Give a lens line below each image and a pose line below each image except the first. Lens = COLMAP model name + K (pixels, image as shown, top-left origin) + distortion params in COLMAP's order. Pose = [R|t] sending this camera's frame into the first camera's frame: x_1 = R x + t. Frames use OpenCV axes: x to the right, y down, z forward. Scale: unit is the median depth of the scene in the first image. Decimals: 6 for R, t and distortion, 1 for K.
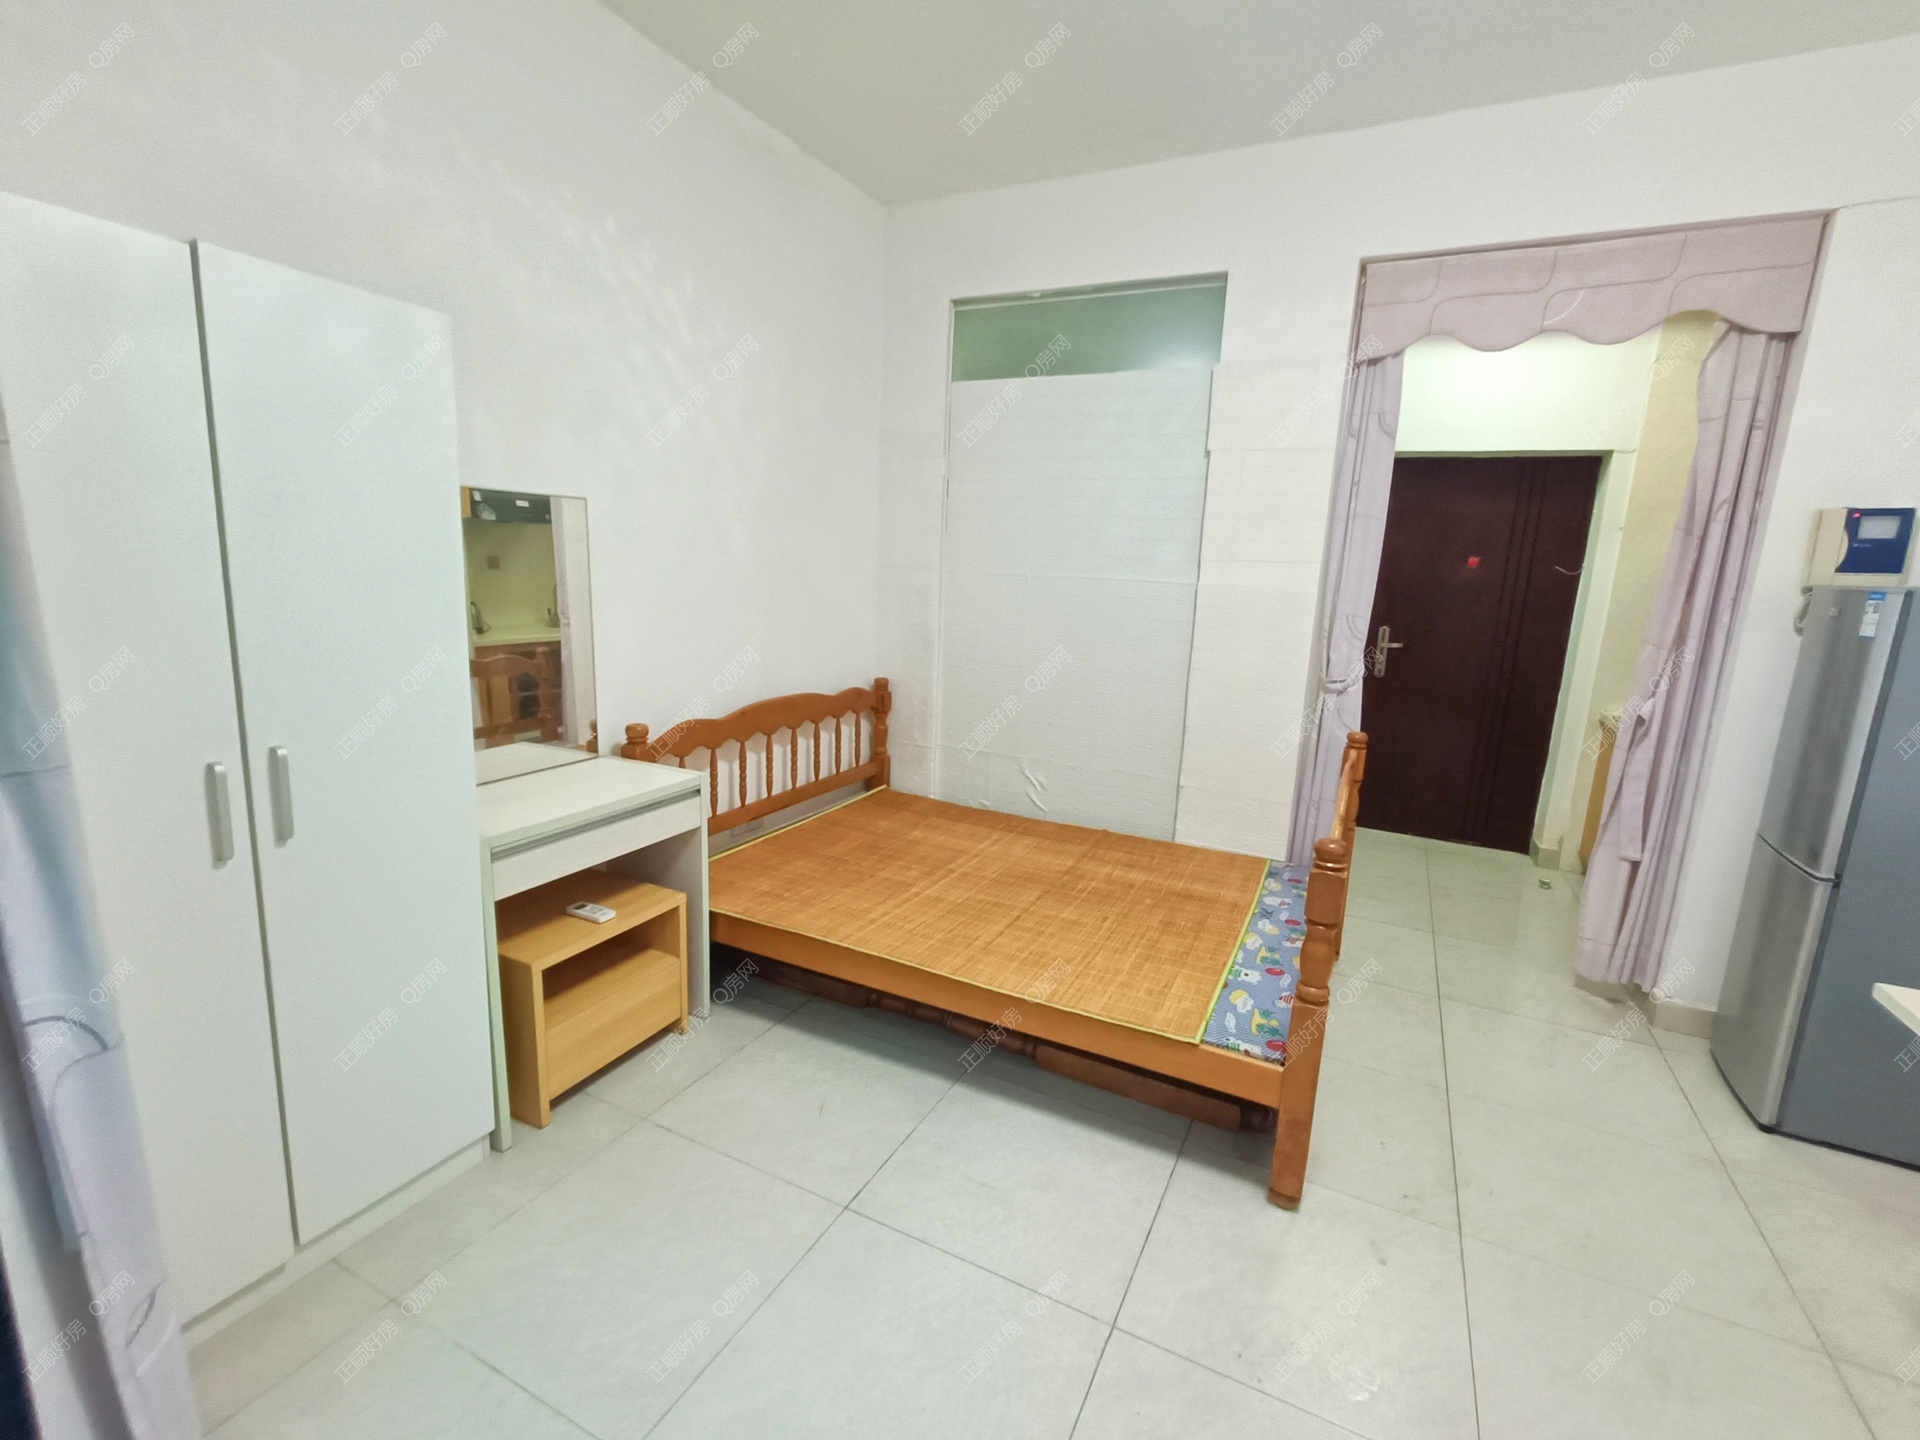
lens RADIAL K [[861.6, 0, 965.2], [0, 861.6, 728.5], [0, 0, 1]] dist [0.009089, 0.000230]
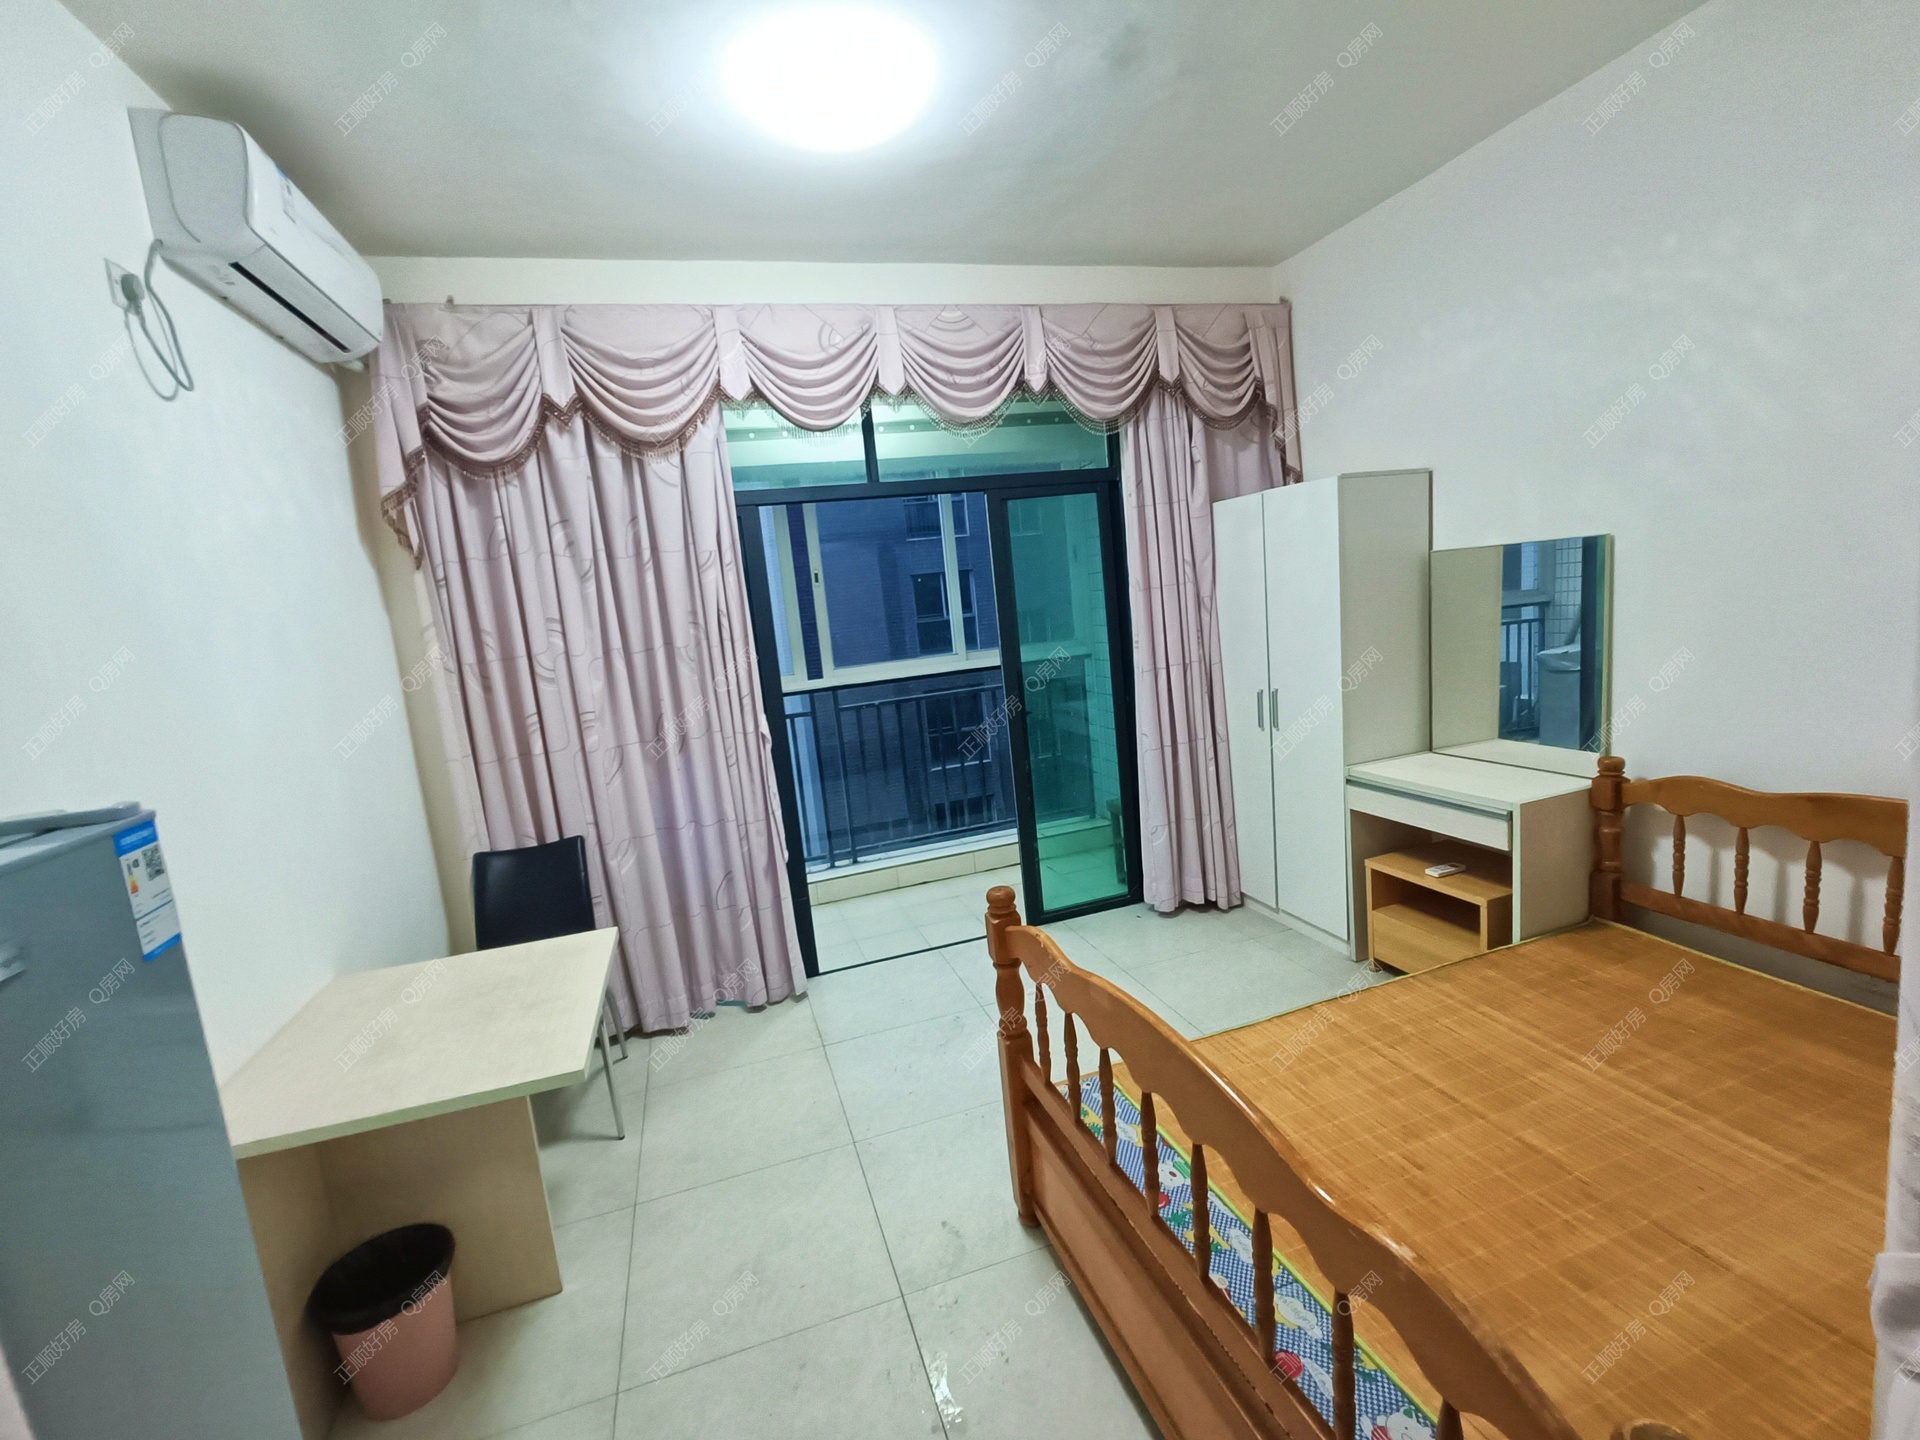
lens RADIAL K [[861.6, 0, 965.2], [0, 861.6, 728.5], [0, 0, 1]] dist [0.009089, 0.000230]
pose [[-0.713033, 0.136218, -0.687771, 0.917695], [-0.065308, 0.963777, 0.258590, -0.273950], [0.698082, 0.229300, -0.678309, 1.286479]]
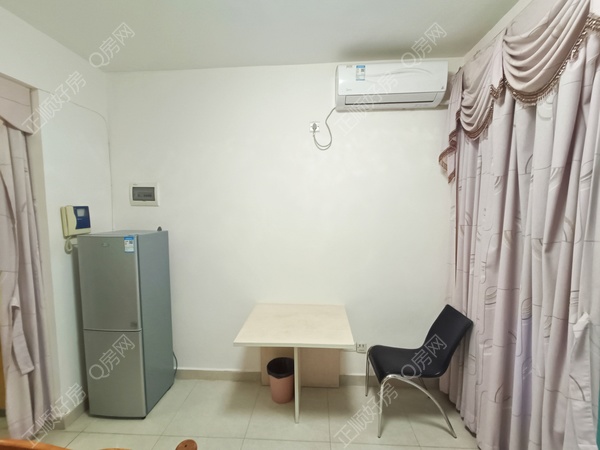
lens RADIAL K [[269.3, 0, 301.6], [0, 269.3, 227.7], [0, 0, 1]] dist [0.009089, 0.000230]
pose [[-0.393650, -0.124103, 0.910845, -0.038005], [0.166000, 0.964959, 0.203218, -0.246340], [-0.904148, 0.231198, -0.359255, 0.688600]]
